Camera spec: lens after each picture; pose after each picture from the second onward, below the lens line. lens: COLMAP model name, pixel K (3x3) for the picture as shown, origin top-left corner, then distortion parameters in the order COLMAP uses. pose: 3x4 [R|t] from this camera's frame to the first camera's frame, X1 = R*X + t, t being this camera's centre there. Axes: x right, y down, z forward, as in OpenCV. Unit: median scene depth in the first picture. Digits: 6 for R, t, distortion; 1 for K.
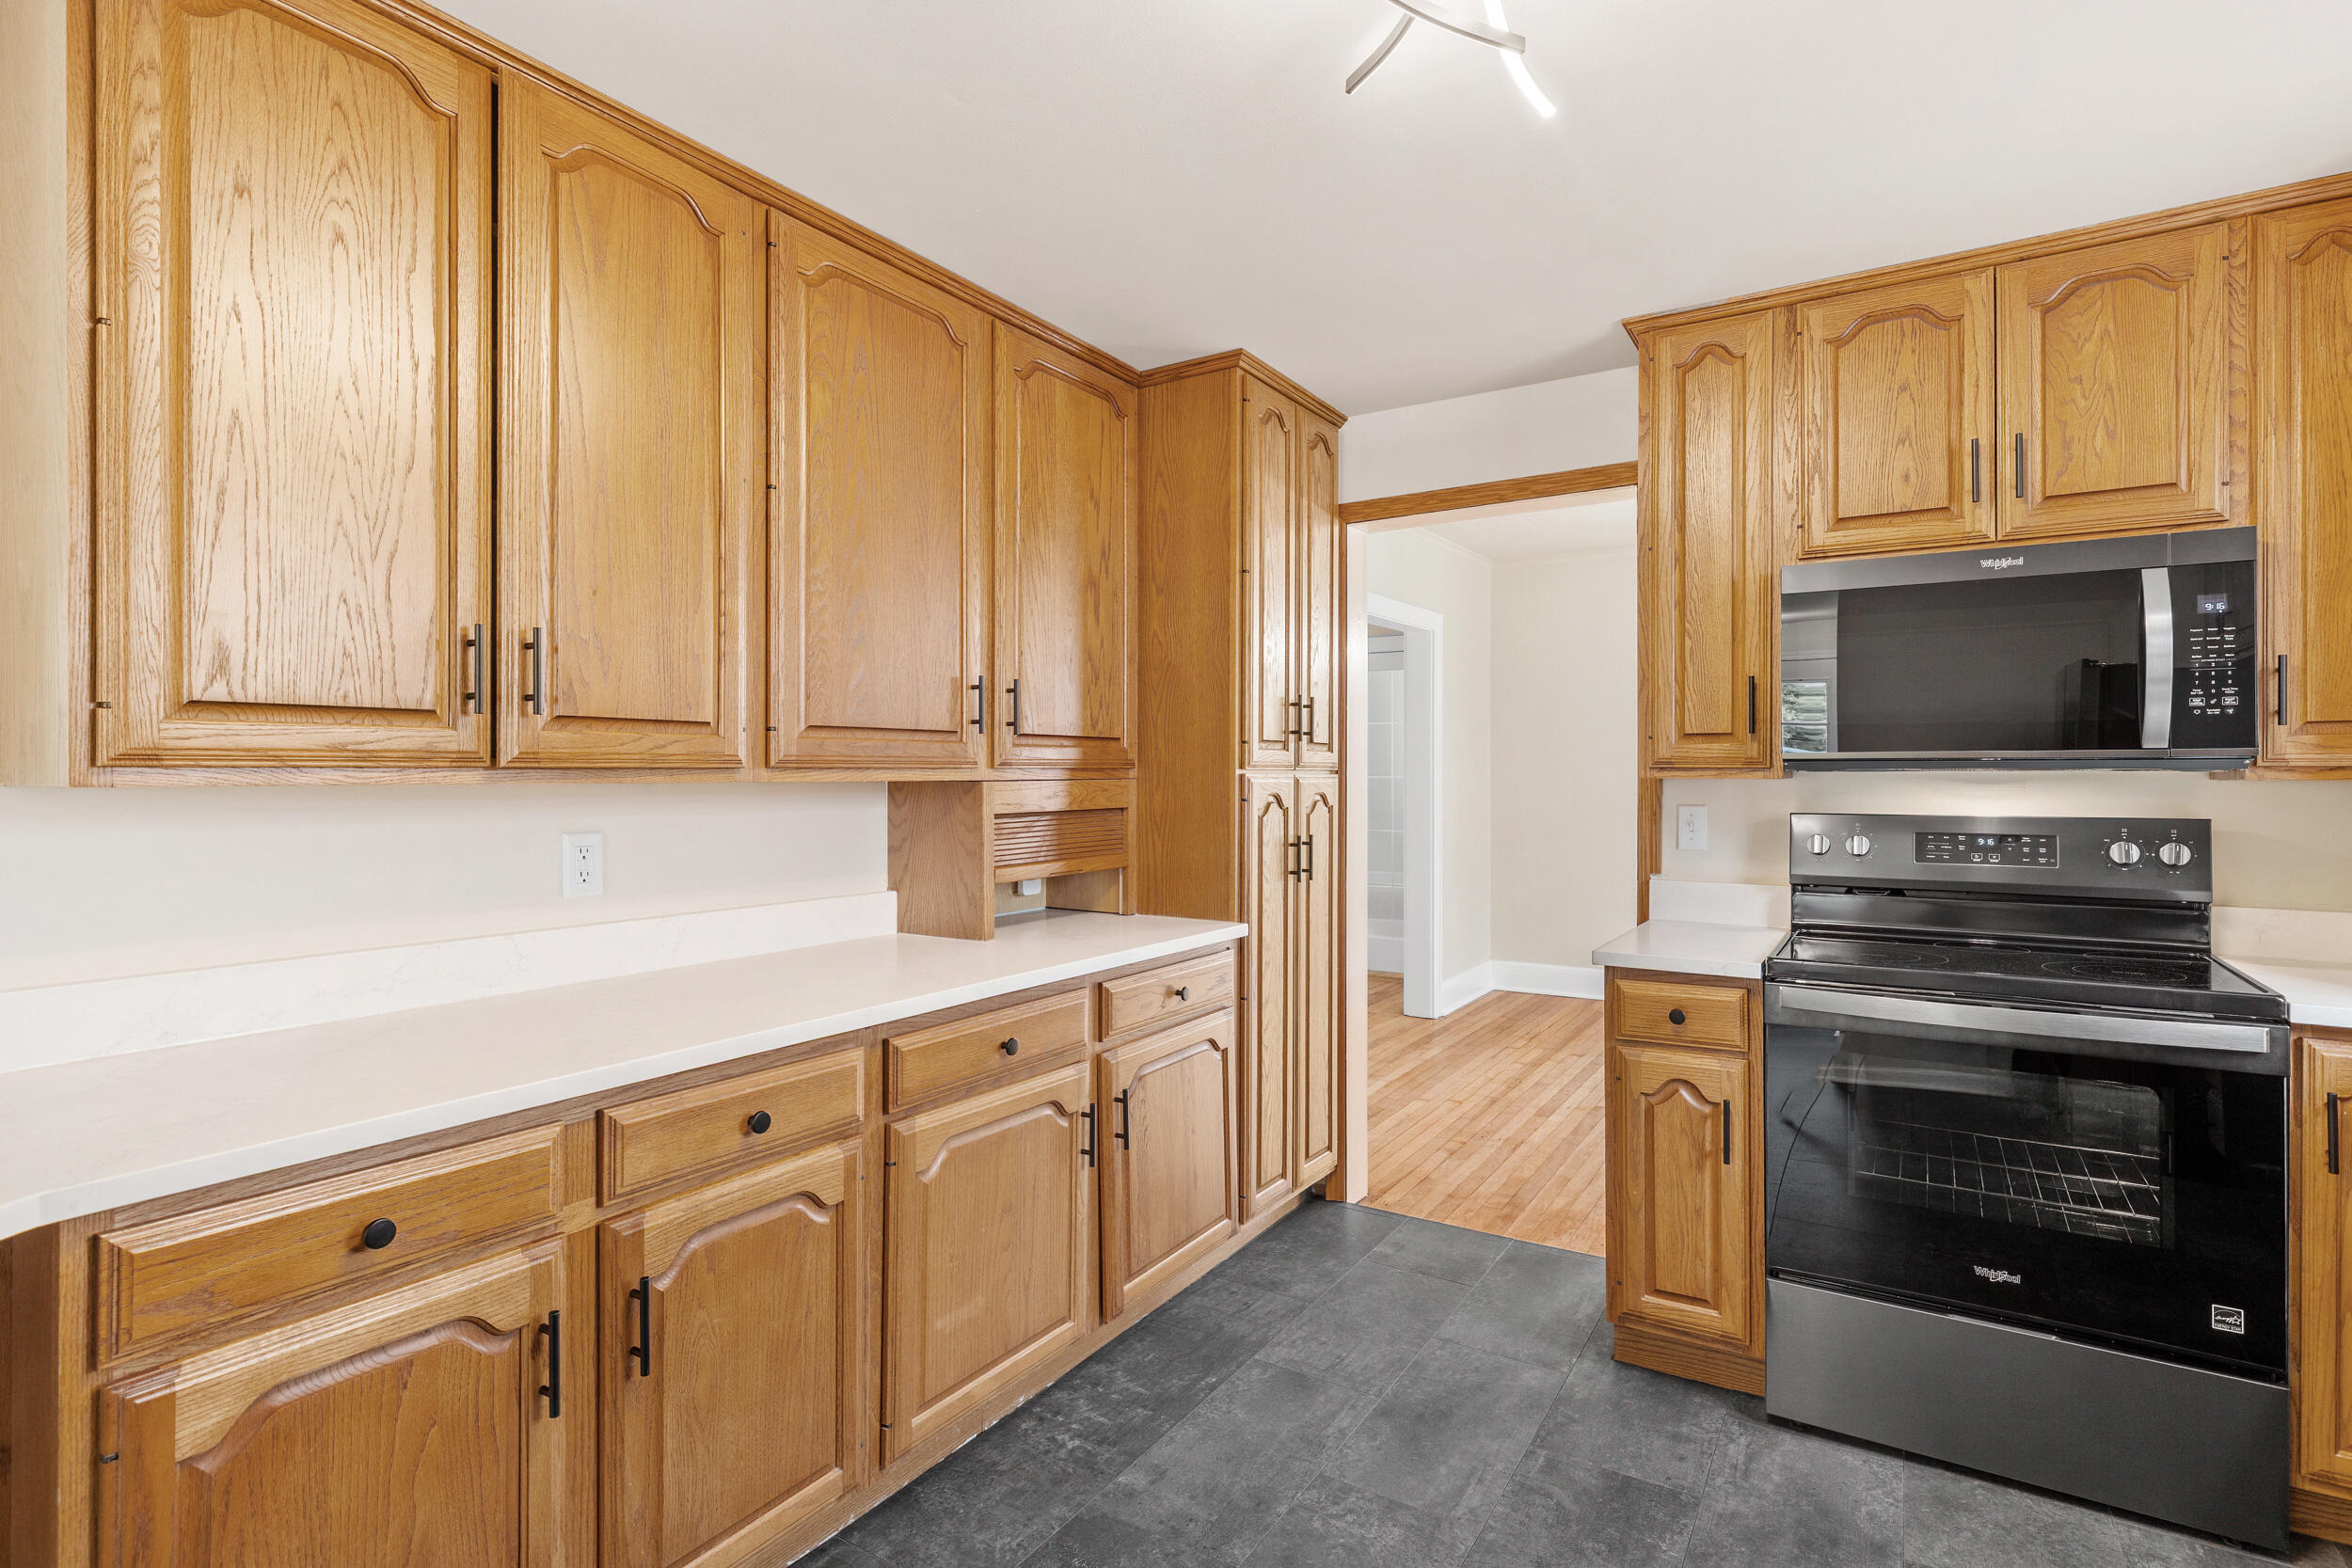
lens RADIAL K [[1153.1, 0, 1175.0], [0, 1153.1, 768.9], [0, 0, 1]] dist [0.000585, 0.001607]
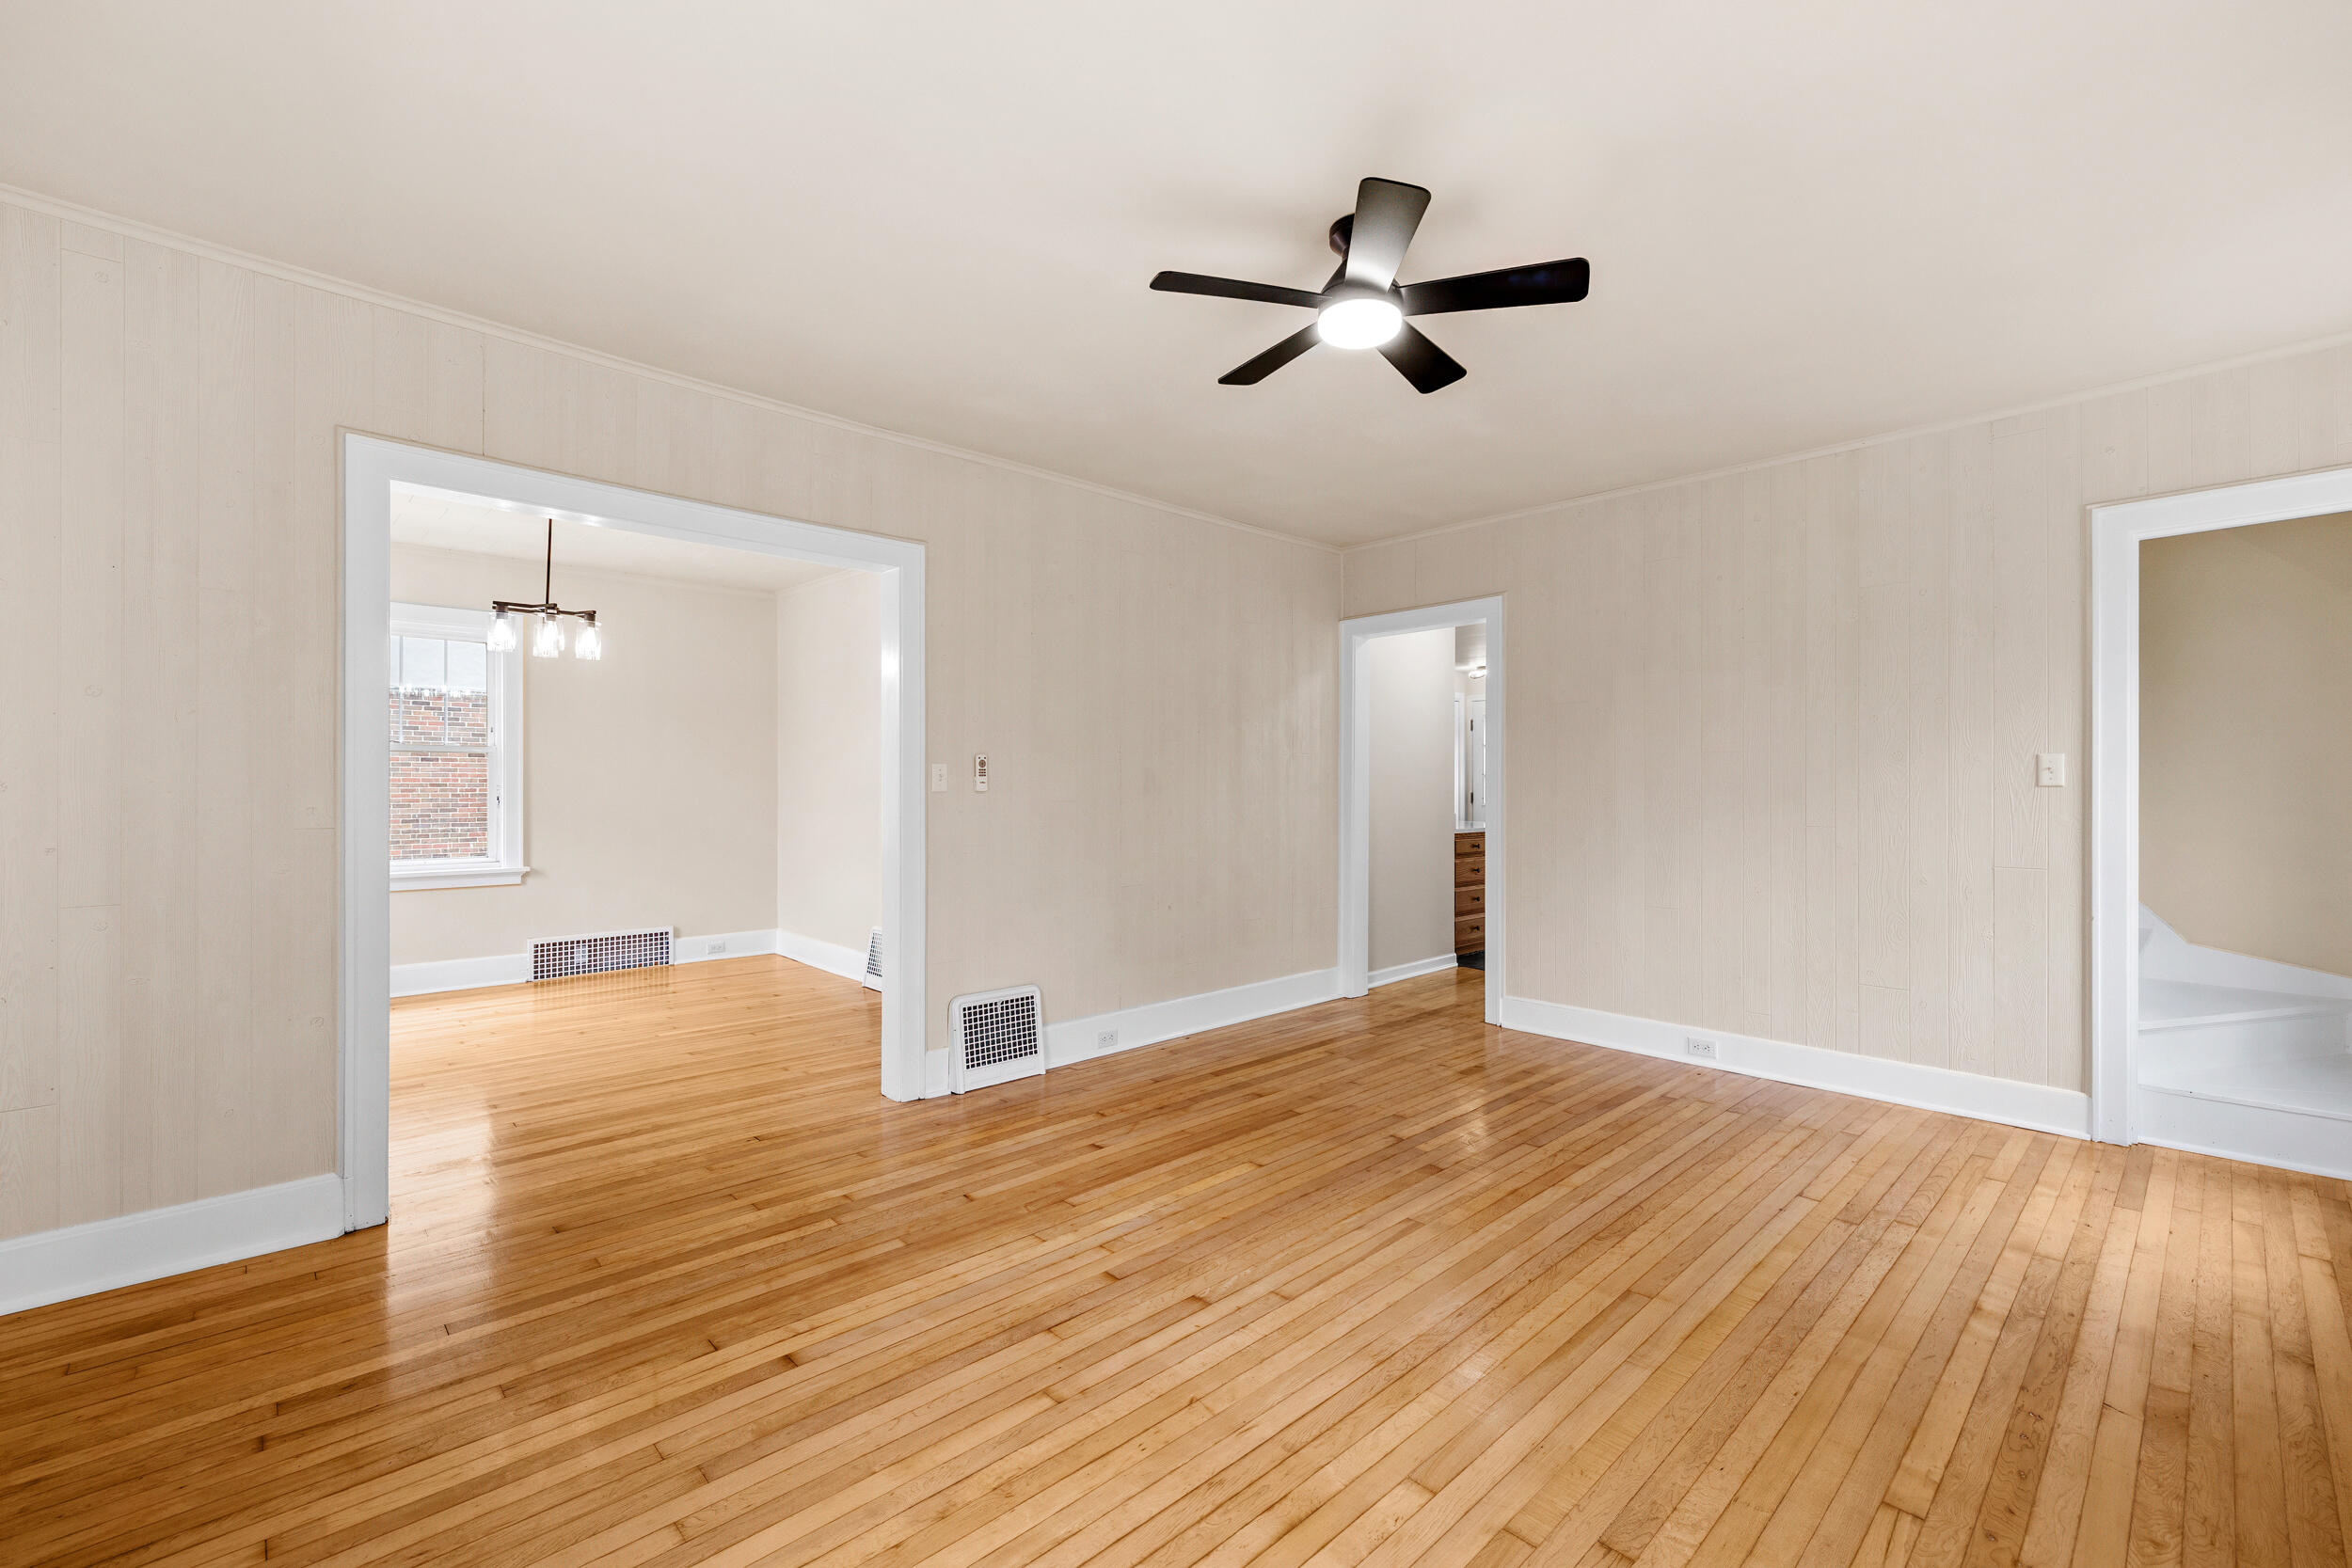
lens RADIAL K [[996.4, 0, 1178.1], [0, 996.4, 785.8], [0, 0, 1]] dist [0.002762, 0.000829]
pose [[-0.969726, -0.003923, 0.244165, -0.691201], [-0.003764, 0.999992, 0.001114, 0.045998], [-0.244167, 0.000162, -0.969733, 3.682622]]
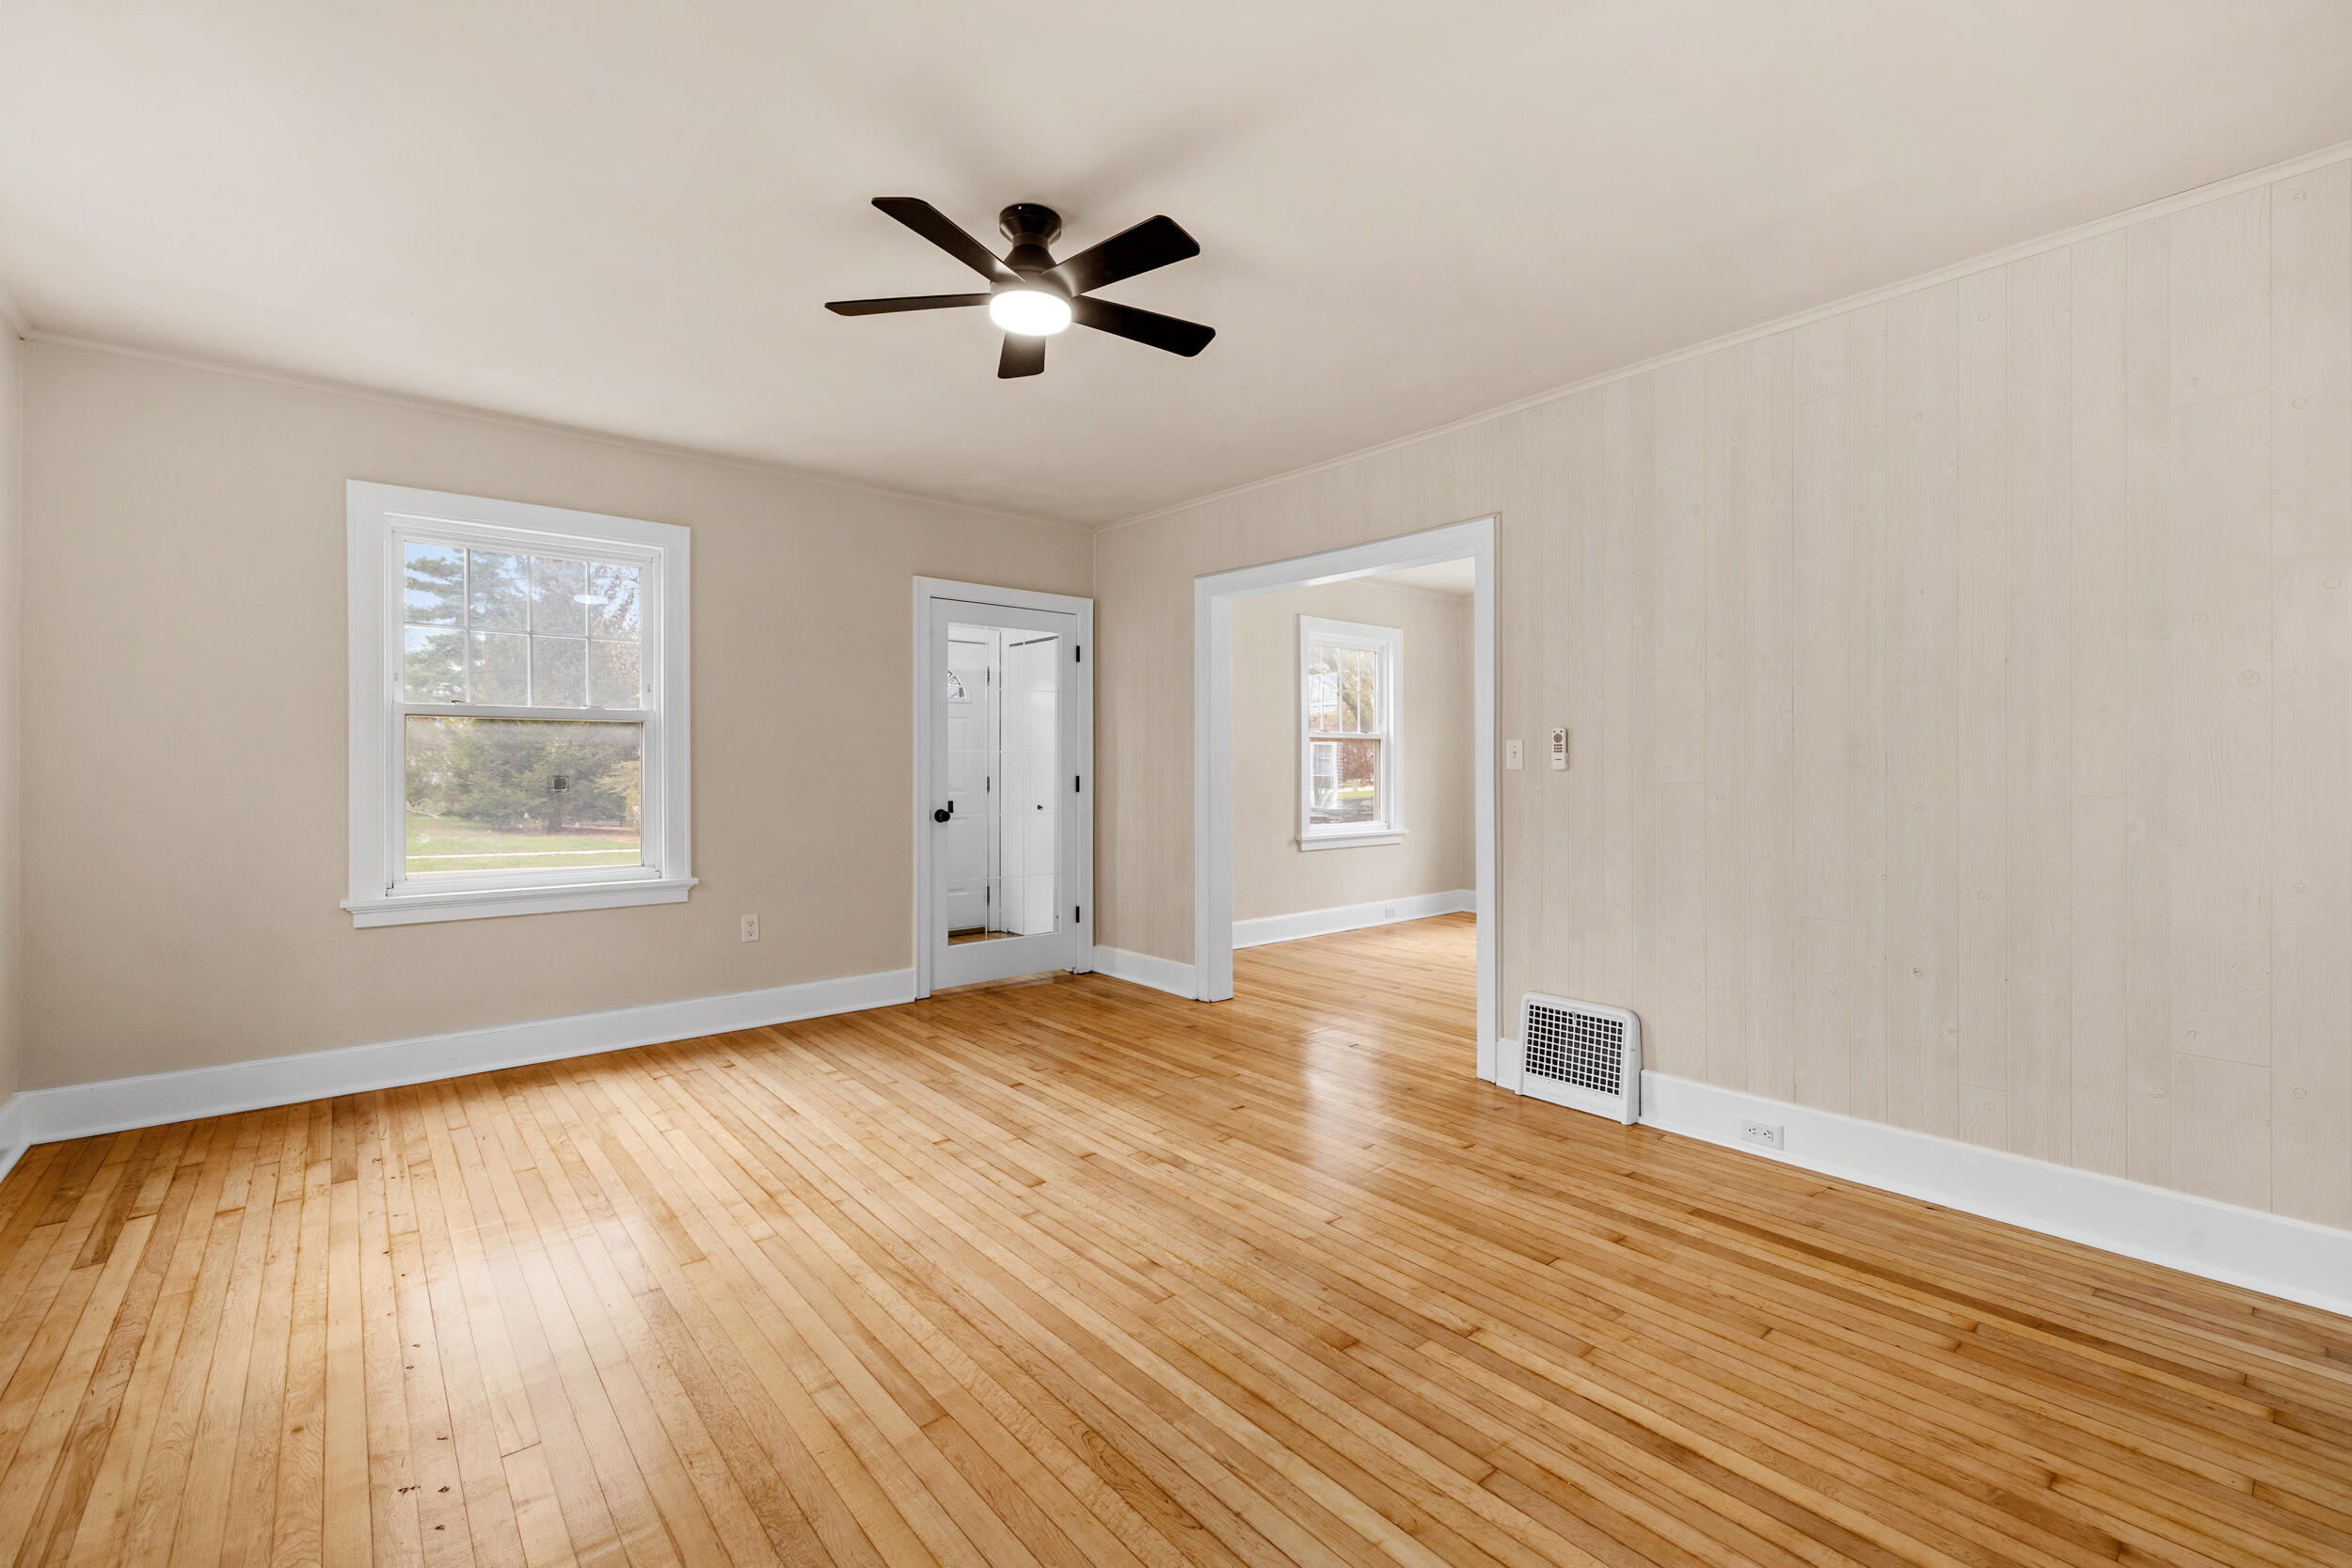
lens RADIAL K [[996.4, 0, 1176.4], [0, 996.4, 767.9], [0, 0, 1]] dist [0.002762, 0.000829]
pose [[0.302921, -0.003955, 0.953007, -1.607213], [0.001924, 0.999992, 0.003538, 0.050063], [-0.953014, 0.000761, 0.302926, 2.128521]]
